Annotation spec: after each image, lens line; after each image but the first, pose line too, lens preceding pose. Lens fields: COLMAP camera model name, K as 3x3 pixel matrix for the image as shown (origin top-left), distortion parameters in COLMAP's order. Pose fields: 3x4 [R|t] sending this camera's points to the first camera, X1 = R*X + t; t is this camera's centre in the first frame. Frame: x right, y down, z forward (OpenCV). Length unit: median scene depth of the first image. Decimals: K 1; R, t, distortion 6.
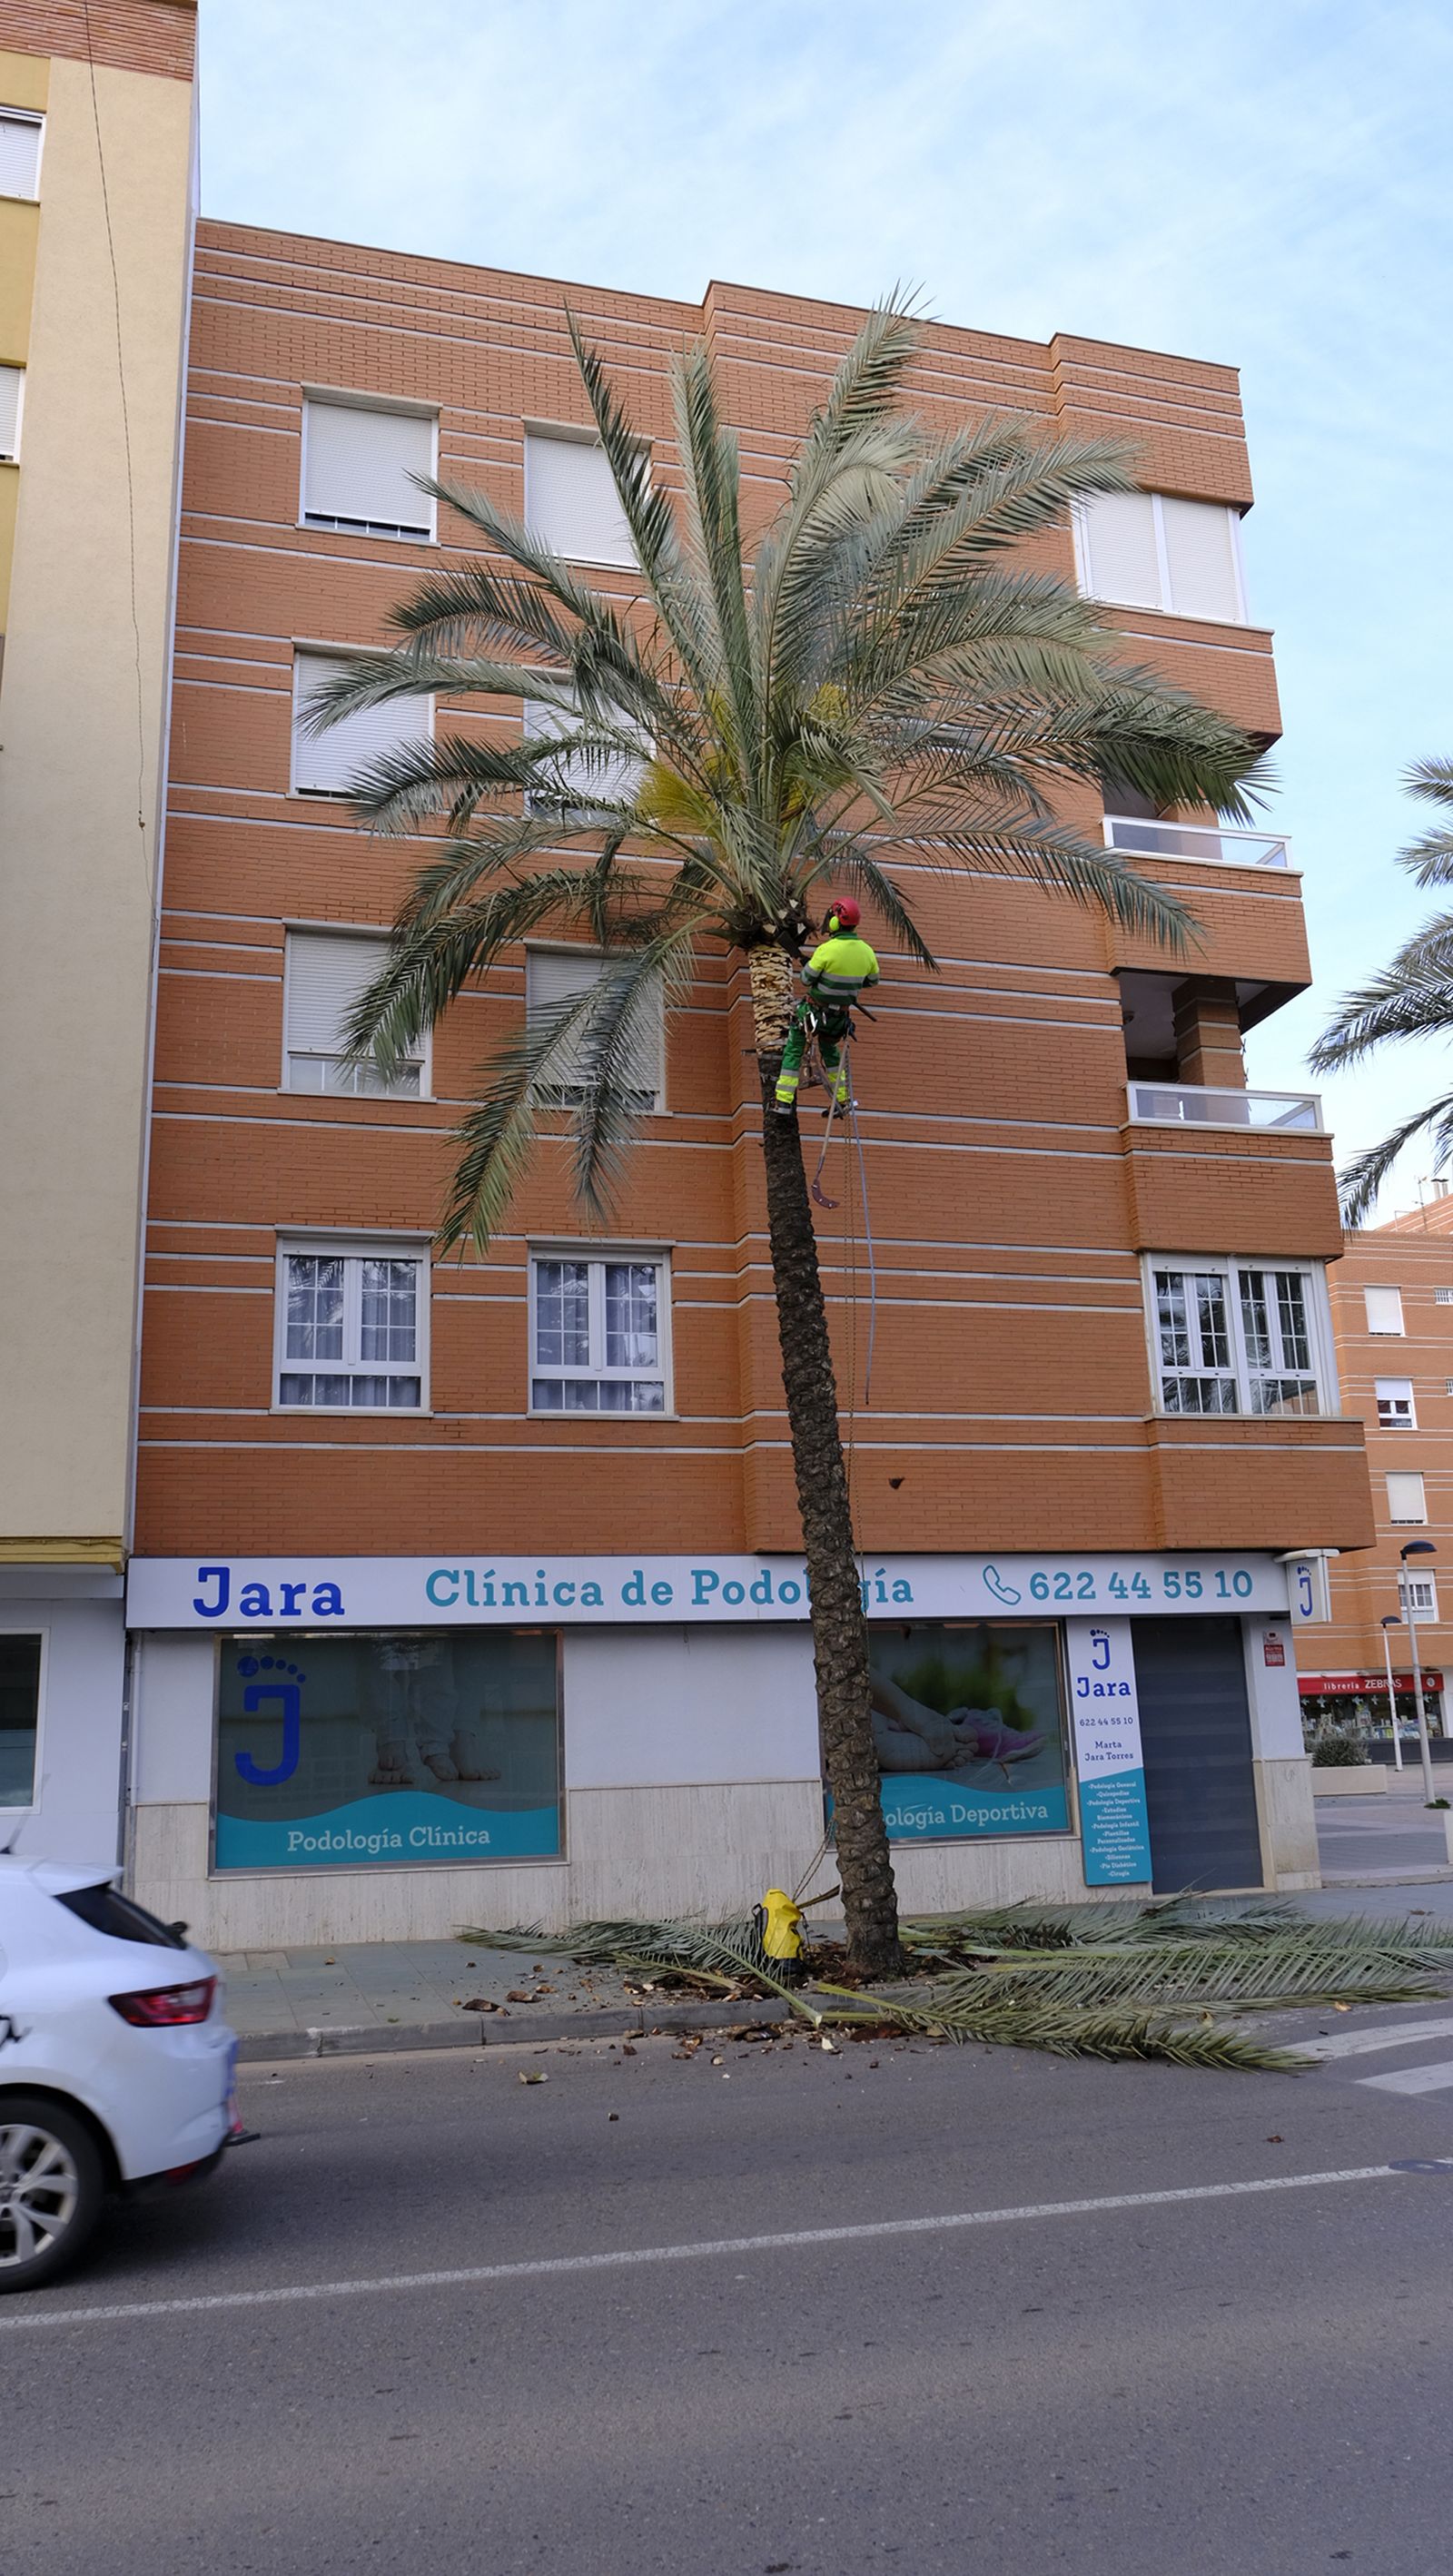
lens RADIAL K [[1882.1, 0, 726.5], [0, 1882.1, 1288.0], [0, 0, 1]] dist [-0.024858, -0.000650]
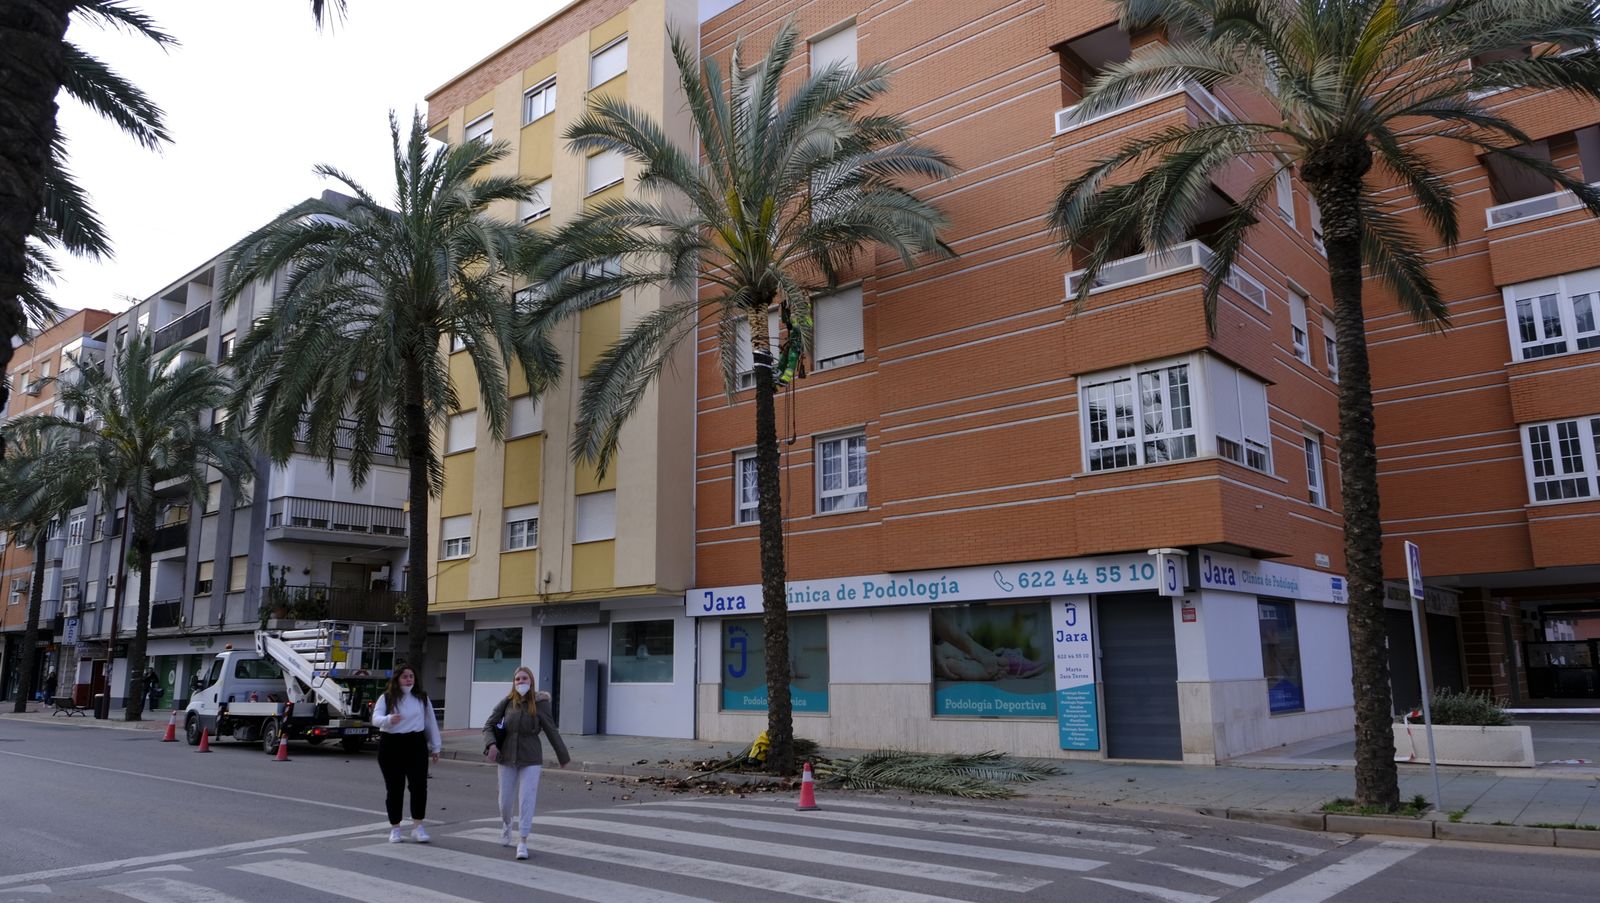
lens RADIAL K [[1100.8, 0, 804.9], [0, 1100.8, 454.2], [0, 0, 1]] dist [-0.025723, 0.008916]
pose [[0.546211, -0.135251, -0.826656, 0.931569], [0.192789, 0.980683, -0.033067, 0.036003], [0.815160, -0.141309, 0.561735, 0.263851]]
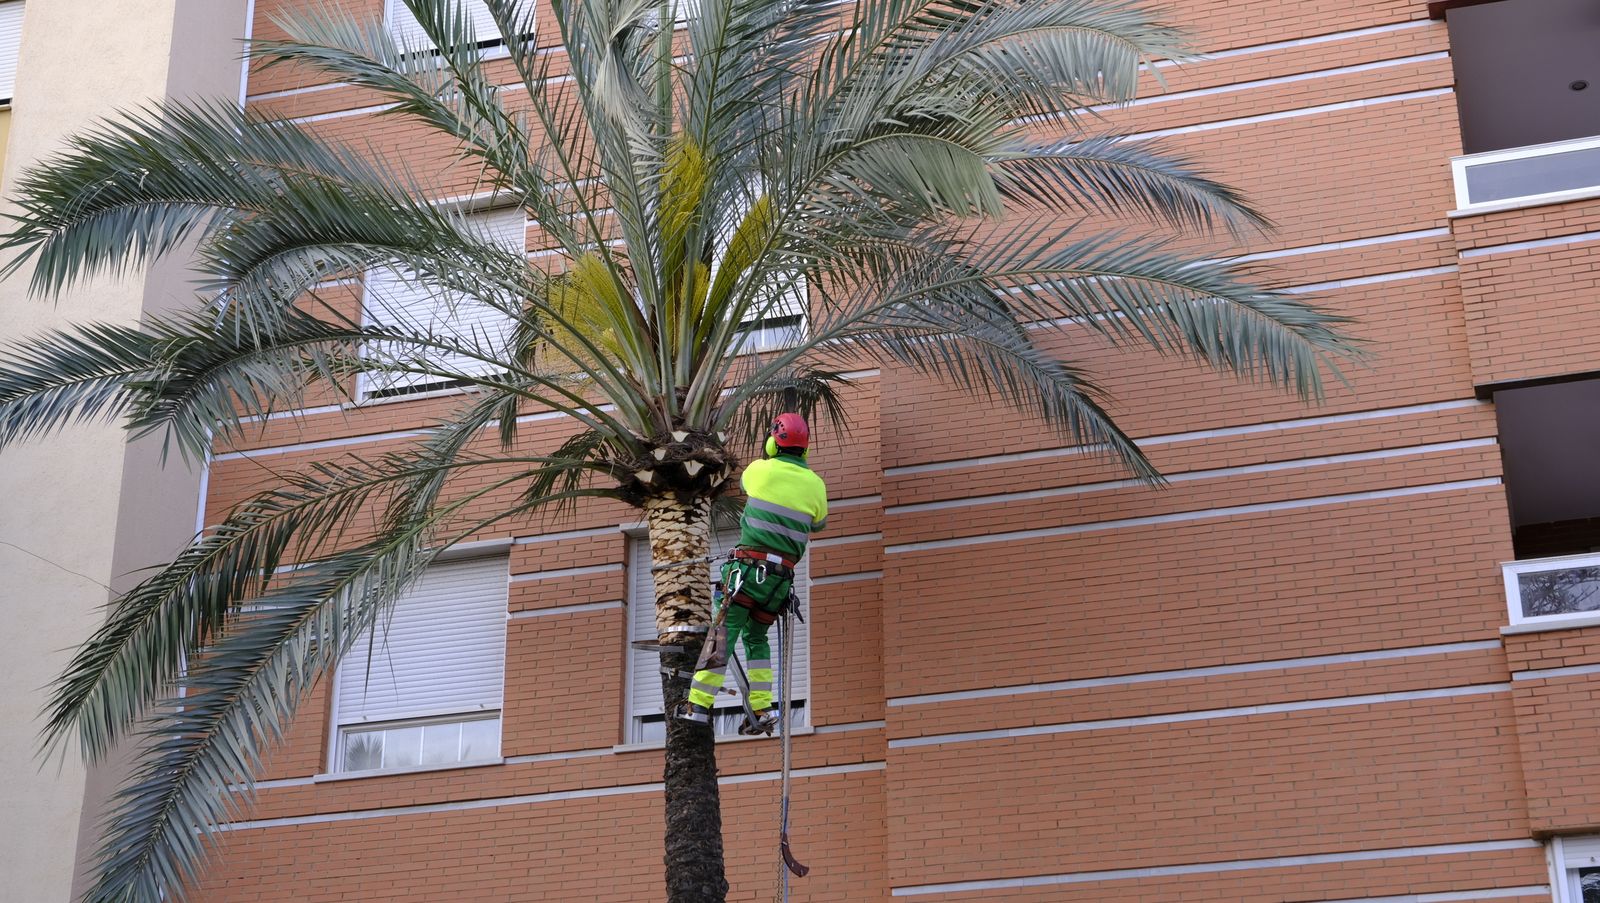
lens RADIAL K [[2667.1, 0, 776.9], [0, 2667.1, 453.7], [0, 0, 1]] dist [0.020267, -0.036366]
pose [[0.847041, -0.197385, -0.493518, 0.485296], [0.099508, 0.970963, -0.217554, 0.024288], [0.522130, 0.135168, 0.842087, 0.137574]]
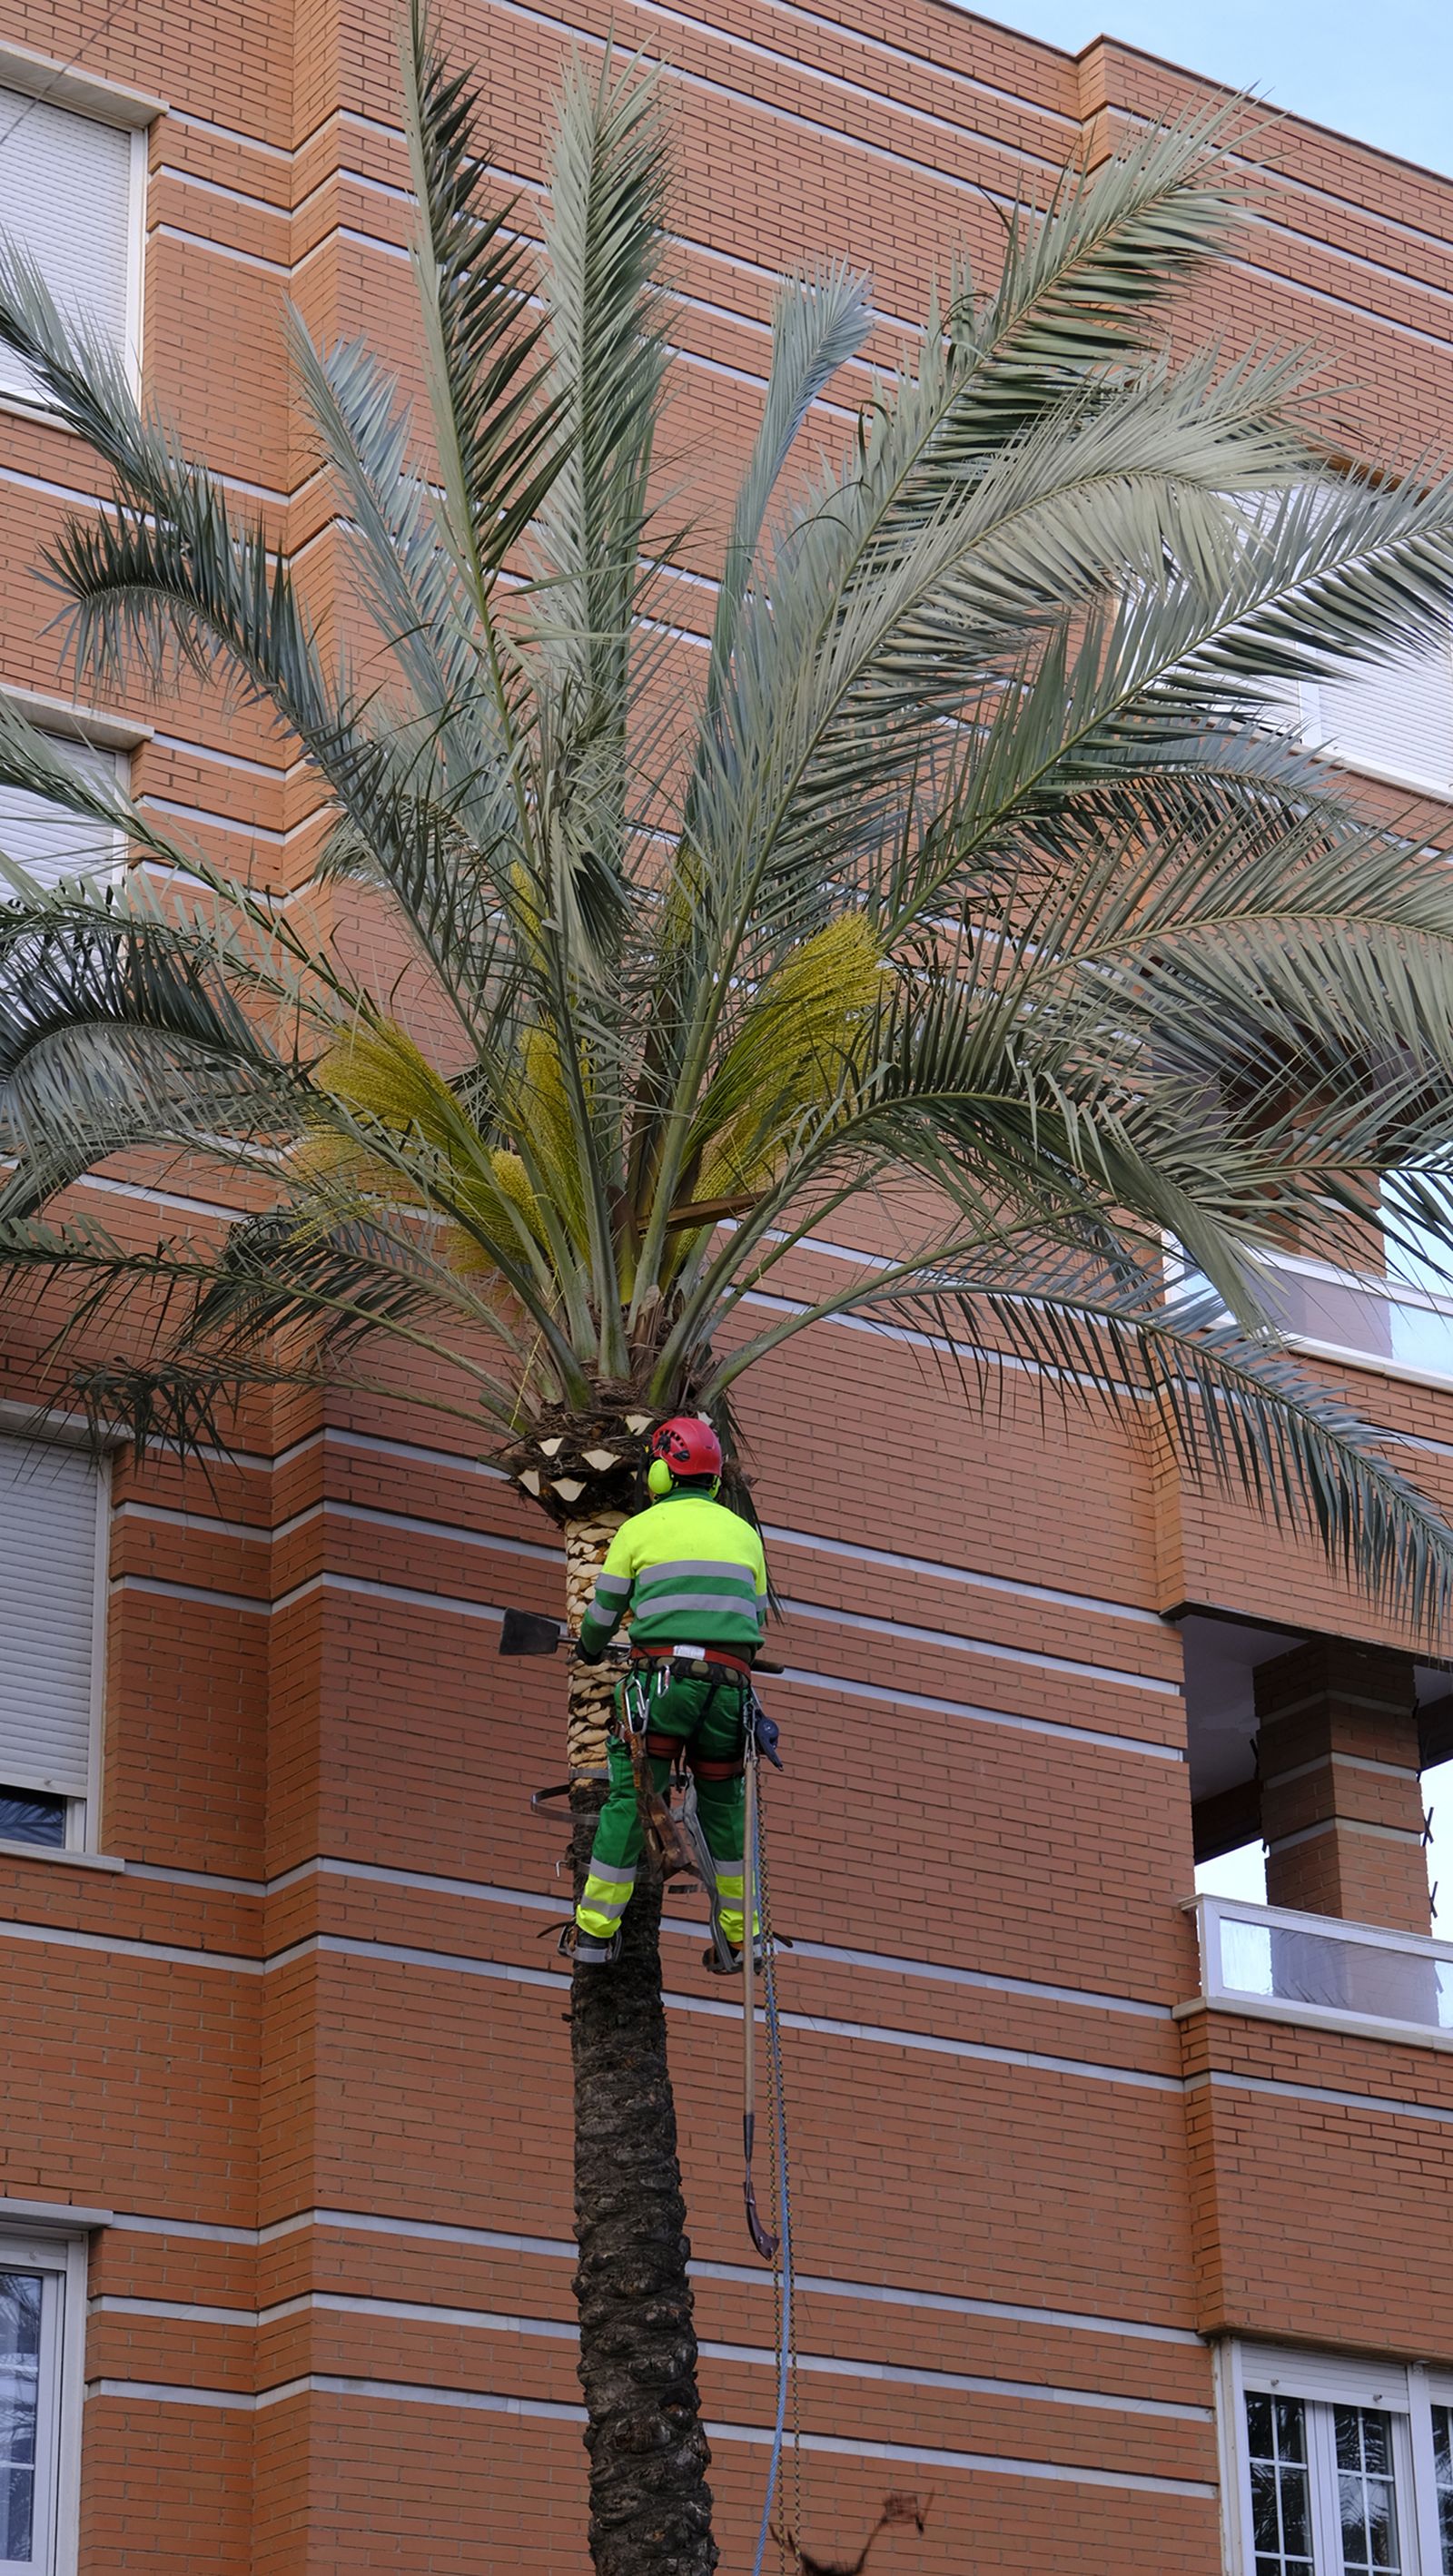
lens RADIAL K [[5583.4, 0, 778.0], [0, 5583.4, 1286.9], [0, 0, 1]] dist [0.092499, 0.638367]
pose [[0.944108, 0.138208, 0.299263, -0.261105], [-0.085655, 0.979532, -0.182154, -0.013480], [-0.318313, 0.146340, 0.936622, -0.106514]]
